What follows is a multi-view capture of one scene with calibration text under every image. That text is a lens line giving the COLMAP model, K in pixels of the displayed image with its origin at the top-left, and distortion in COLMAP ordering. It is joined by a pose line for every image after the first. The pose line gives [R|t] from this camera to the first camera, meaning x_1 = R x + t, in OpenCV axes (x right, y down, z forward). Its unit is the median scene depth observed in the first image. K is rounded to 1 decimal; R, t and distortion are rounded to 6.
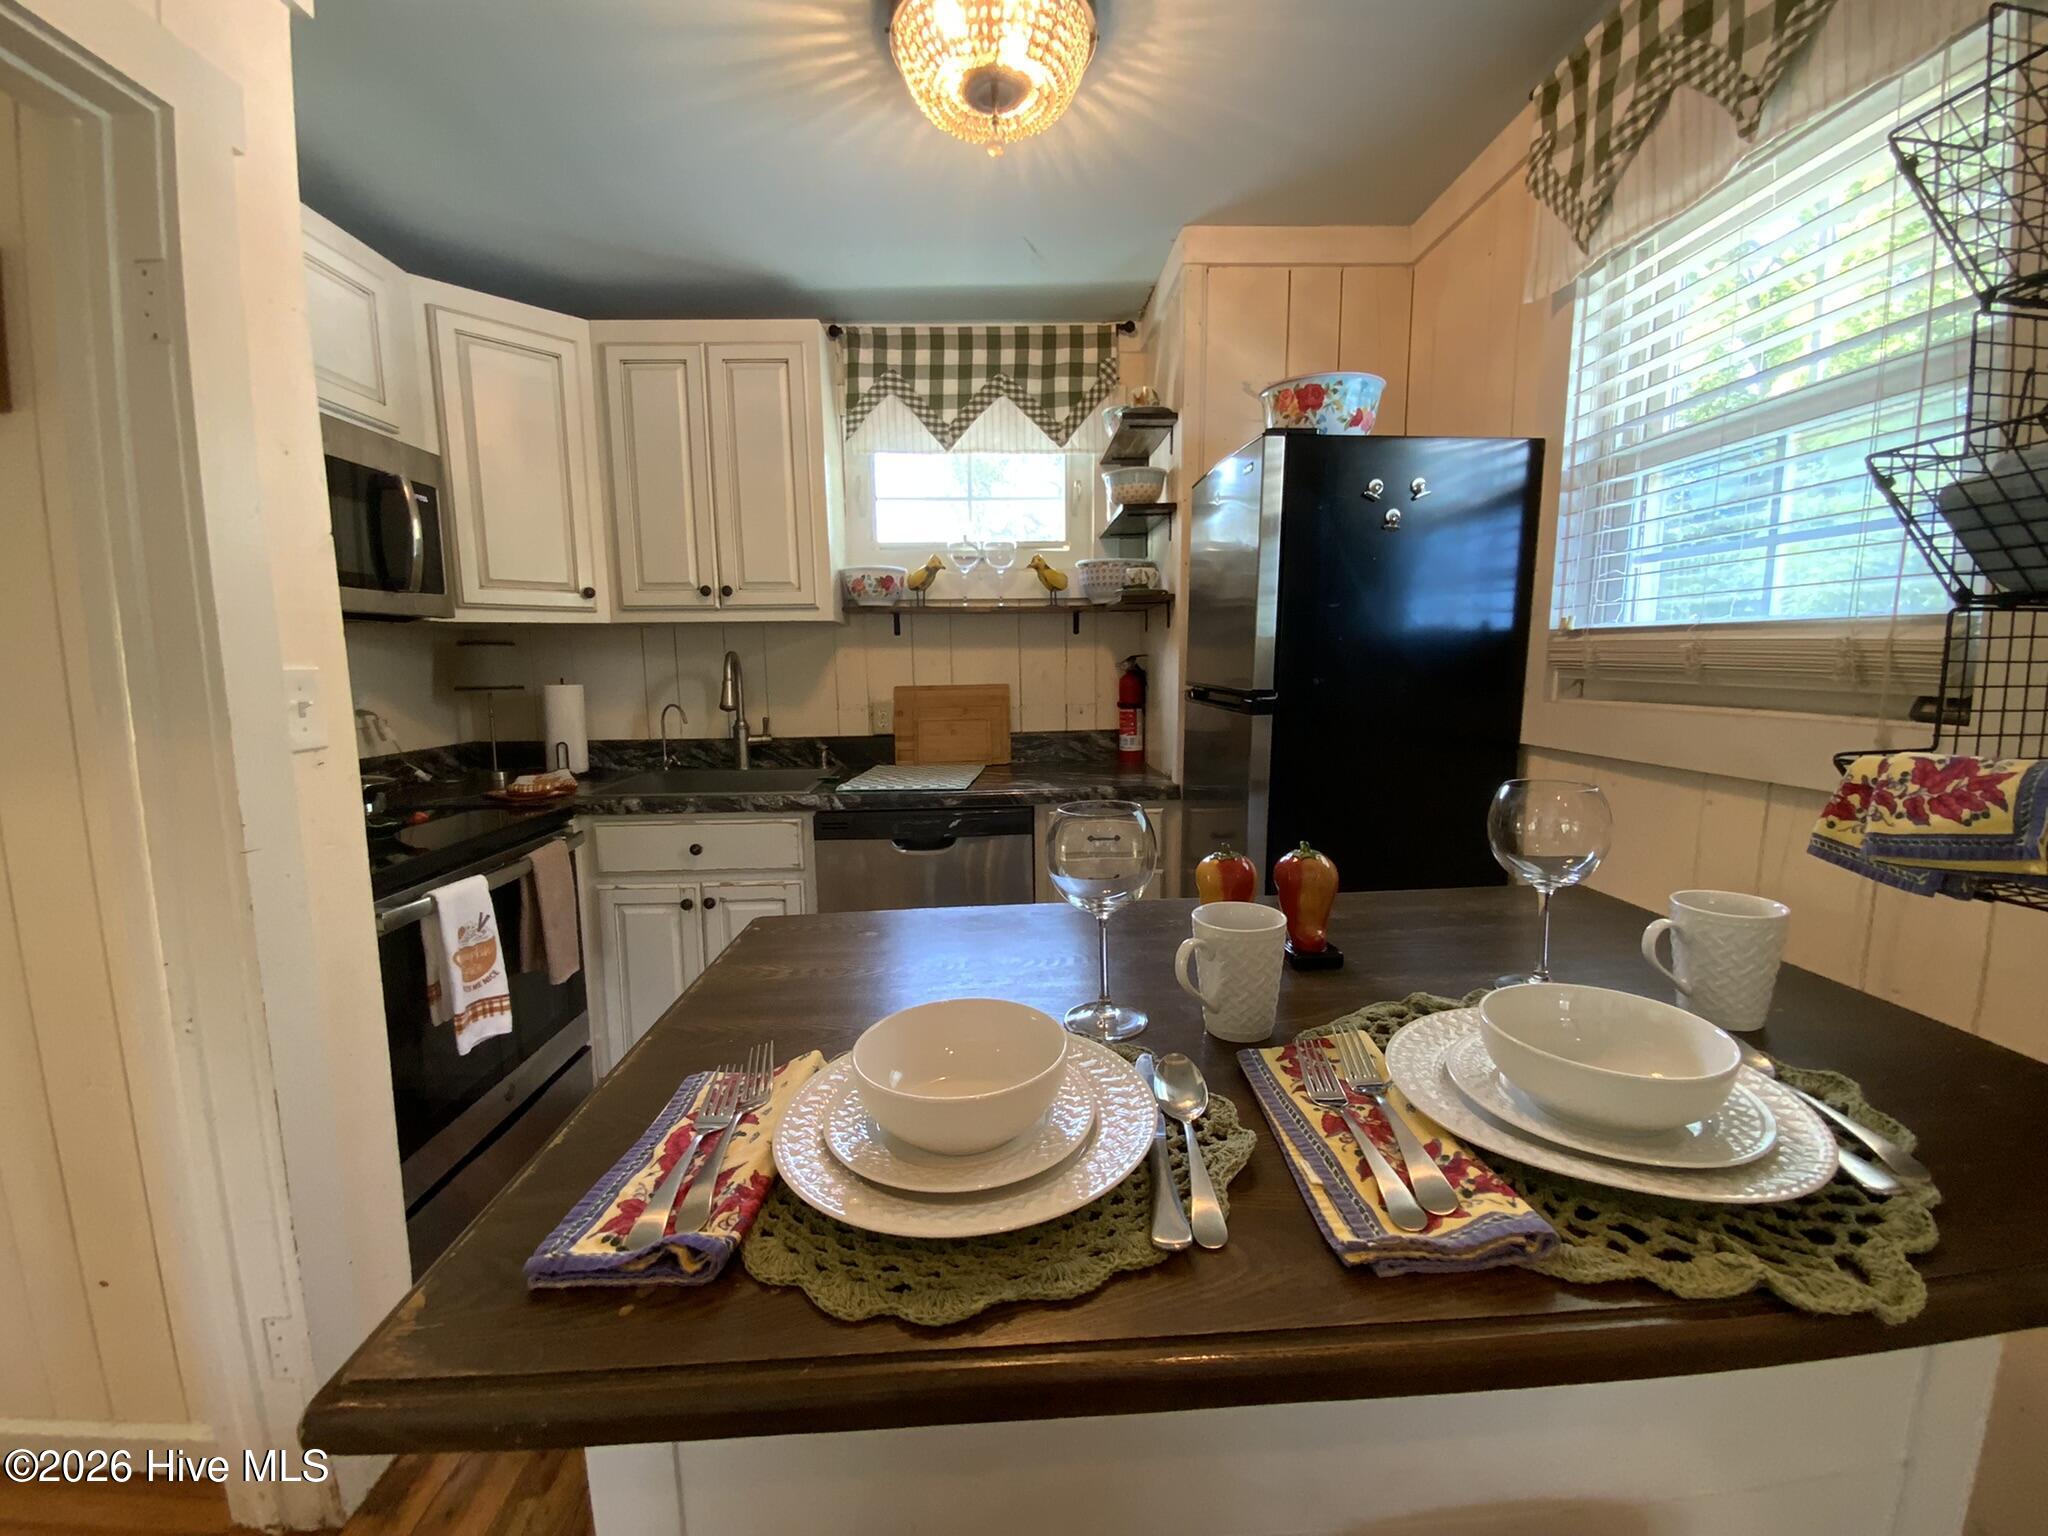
lens RADIAL K [[827.3, 0, 1024.0], [0, 827.3, 768.0], [0, 0, 1]] dist [0.029230, -0.023843]
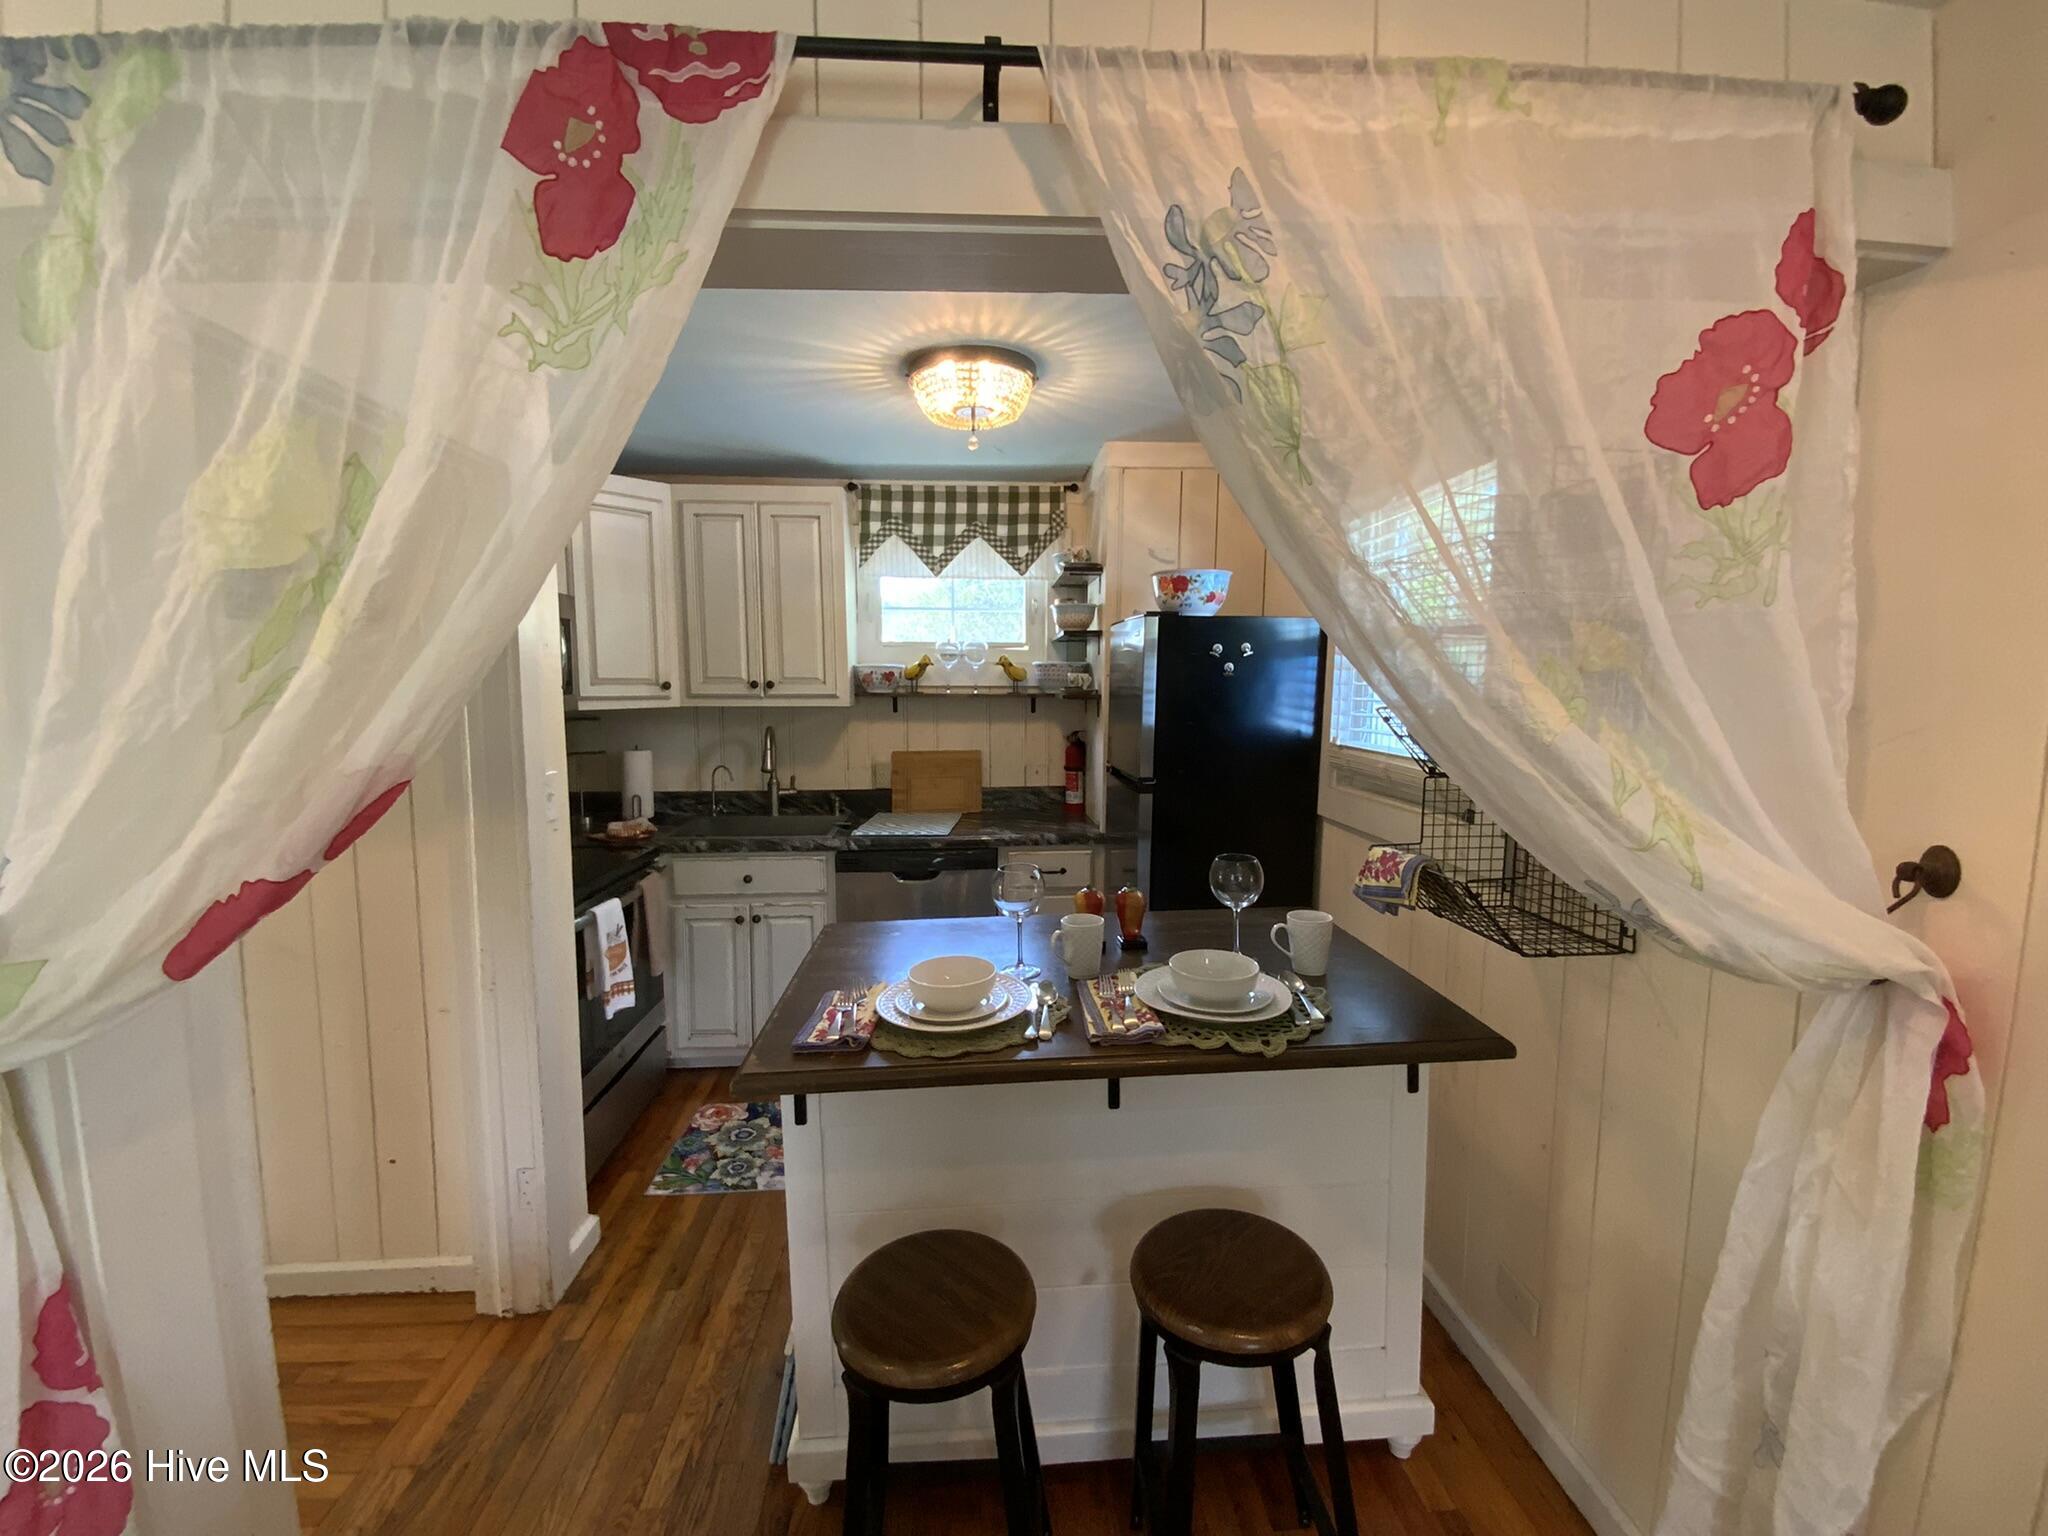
lens RADIAL K [[821.3, 0, 1026.7], [0, 821.3, 769.2], [0, 0, 1]] dist [0.050353, -0.030519]
pose [[0.999389, 0.011265, 0.033073, 0.012731], [-0.010393, 0.999597, -0.026412, -0.044728], [-0.033358, 0.026053, 0.999104, -0.328138]]
